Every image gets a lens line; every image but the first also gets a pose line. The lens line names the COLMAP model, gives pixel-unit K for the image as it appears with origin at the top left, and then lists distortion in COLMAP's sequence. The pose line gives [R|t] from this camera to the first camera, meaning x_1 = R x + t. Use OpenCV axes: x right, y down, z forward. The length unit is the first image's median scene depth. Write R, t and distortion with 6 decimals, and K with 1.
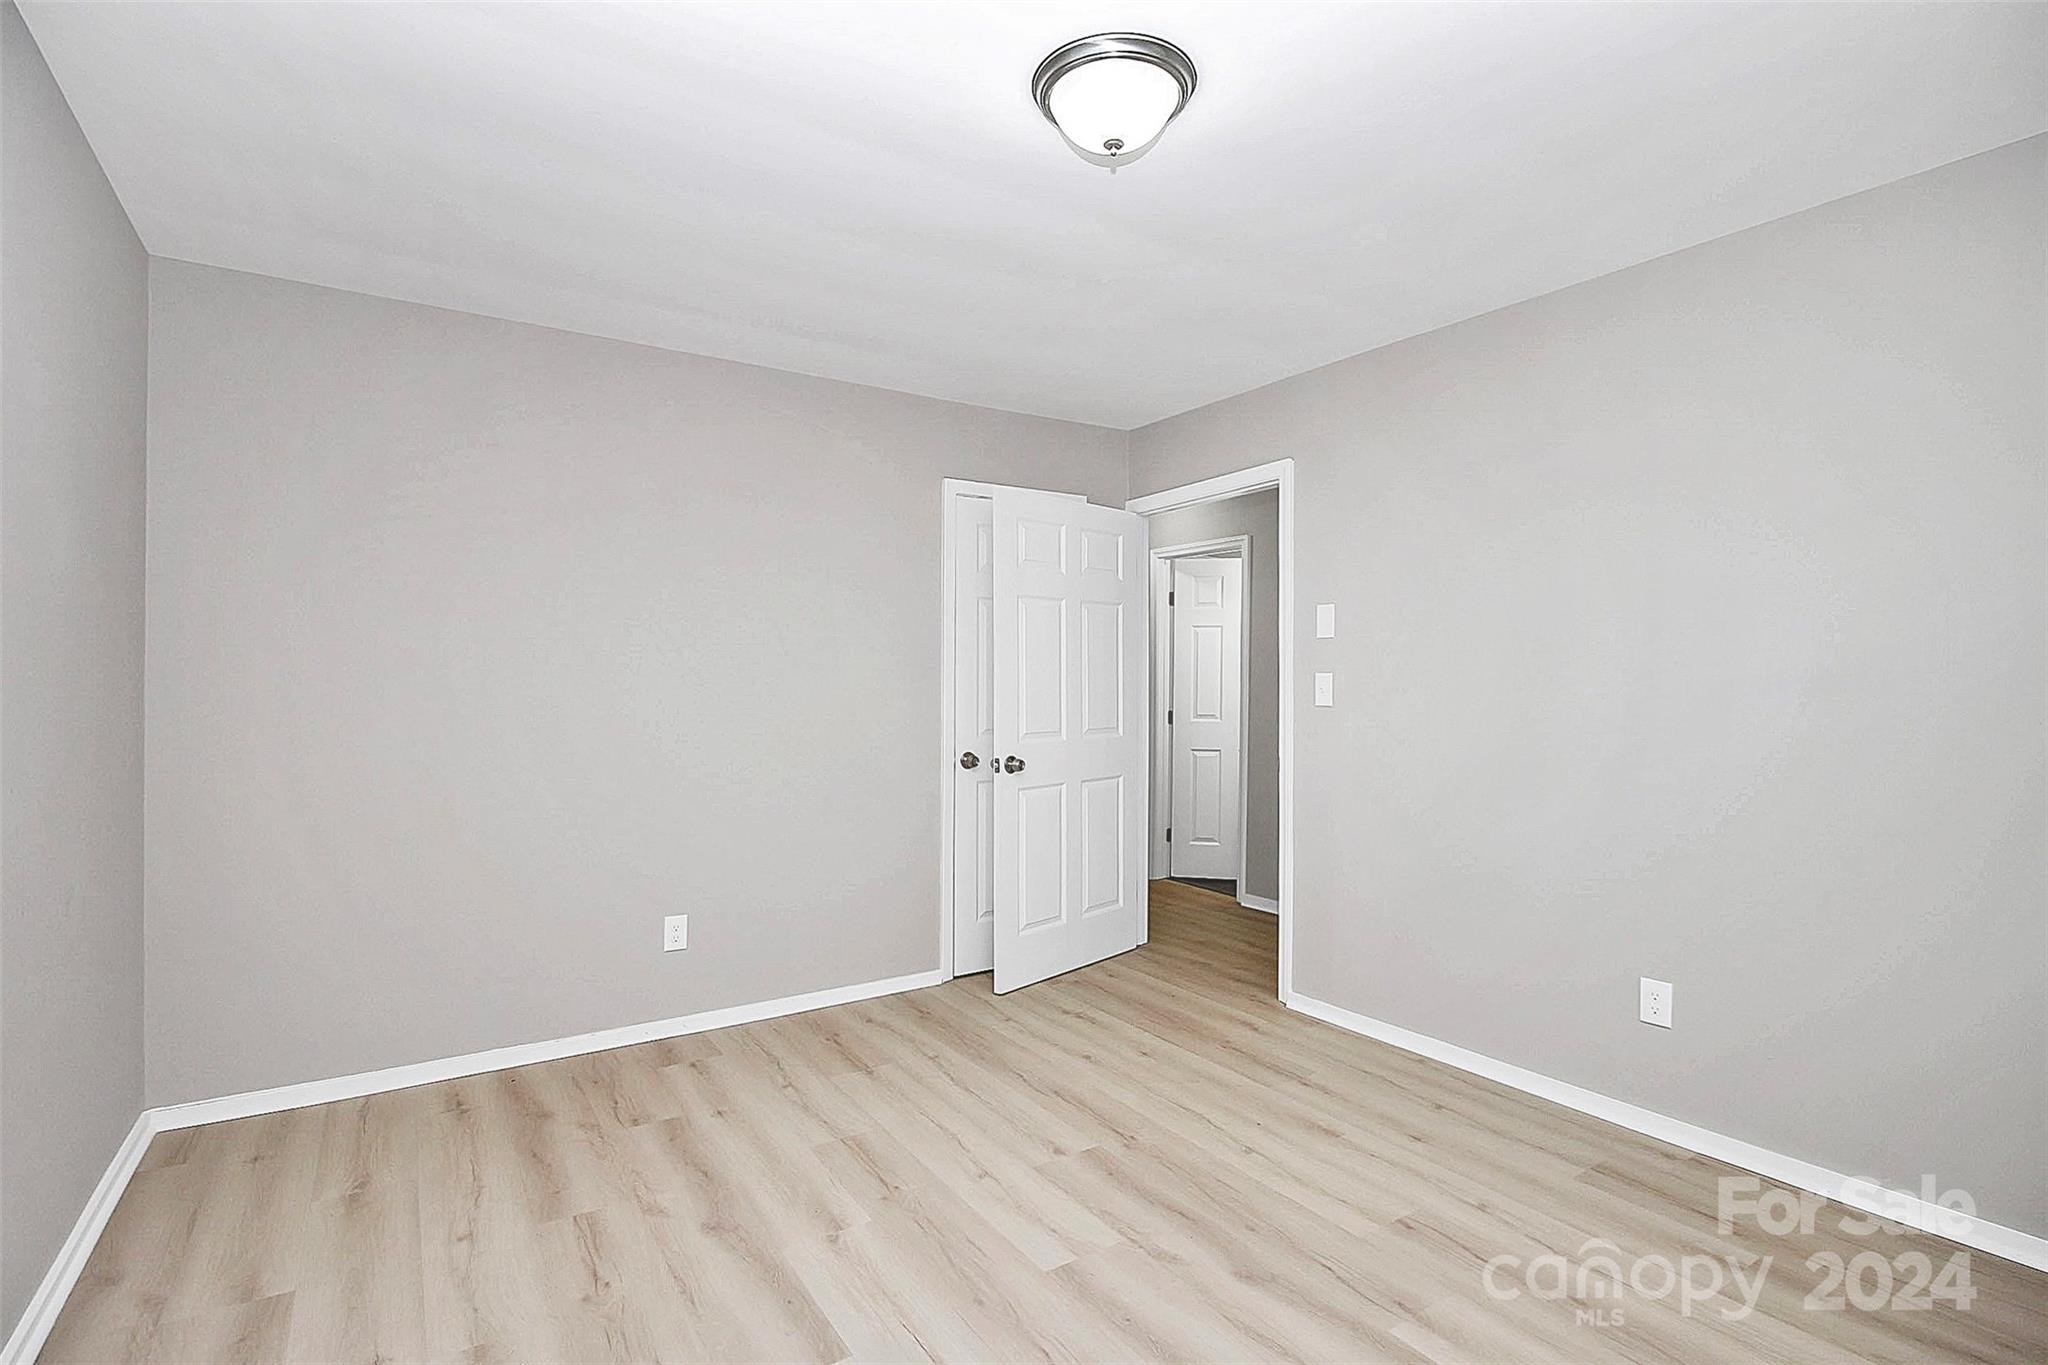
lens RADIAL K [[966.4, 0, 1013.8], [0, 966.4, 675.9], [0, 0, 1]] dist [0.006070, -0.007649]
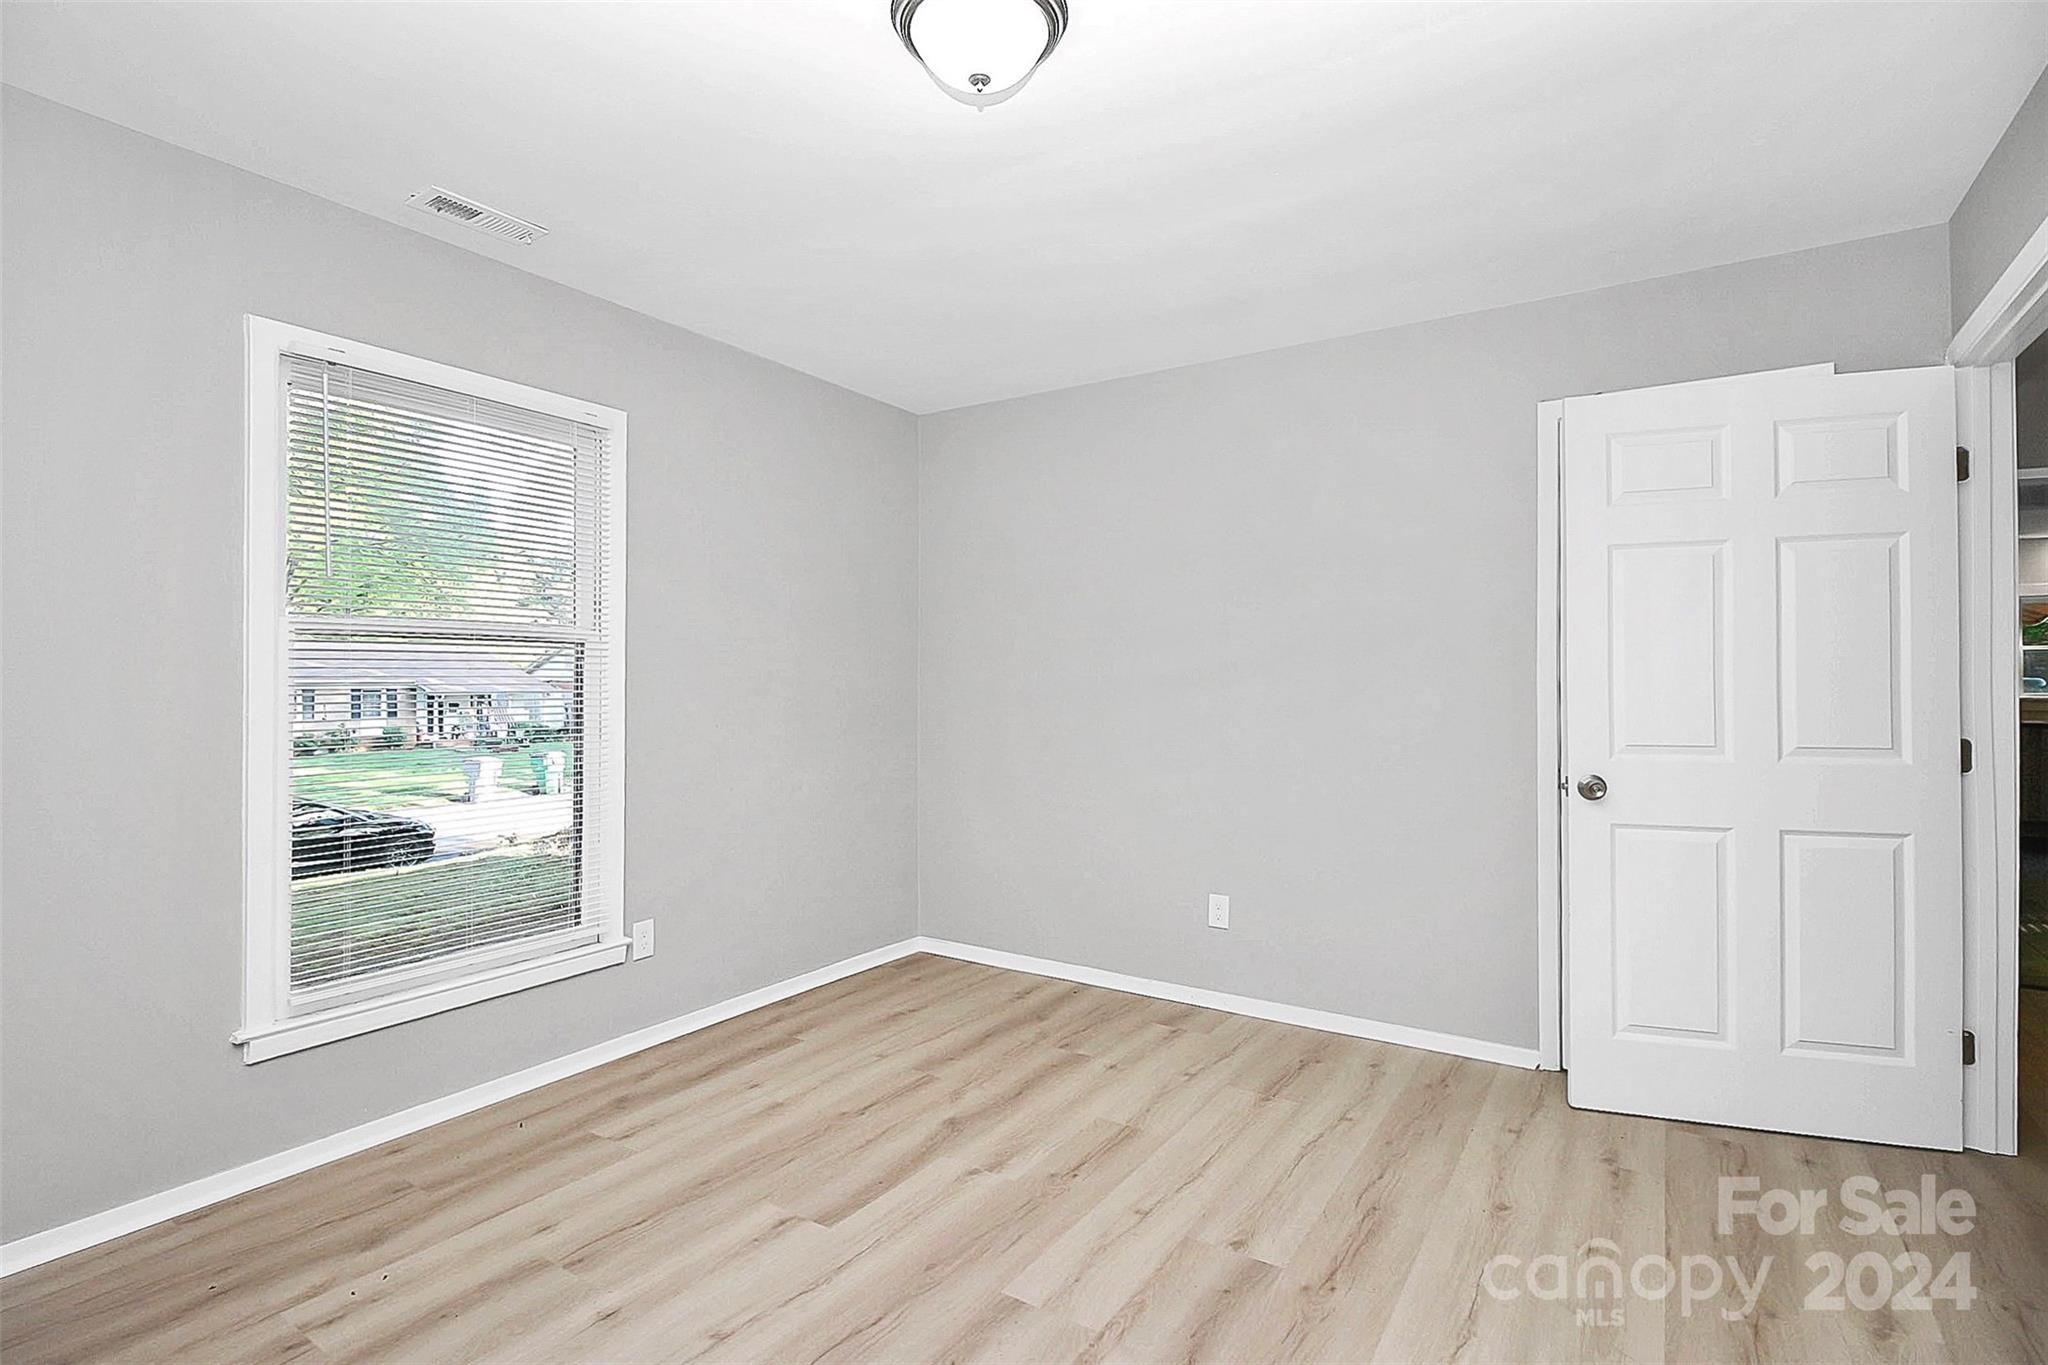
lens RADIAL K [[966.4, 0, 1010.9], [0, 966.4, 677.1], [0, 0, 1]] dist [0.006070, -0.007649]
pose [[0.408632, -0.007233, -0.912671, 0.601458], [0.007009, 0.999964, -0.004786, 0.014928], [0.912672, -0.004442, 0.408668, 0.418809]]
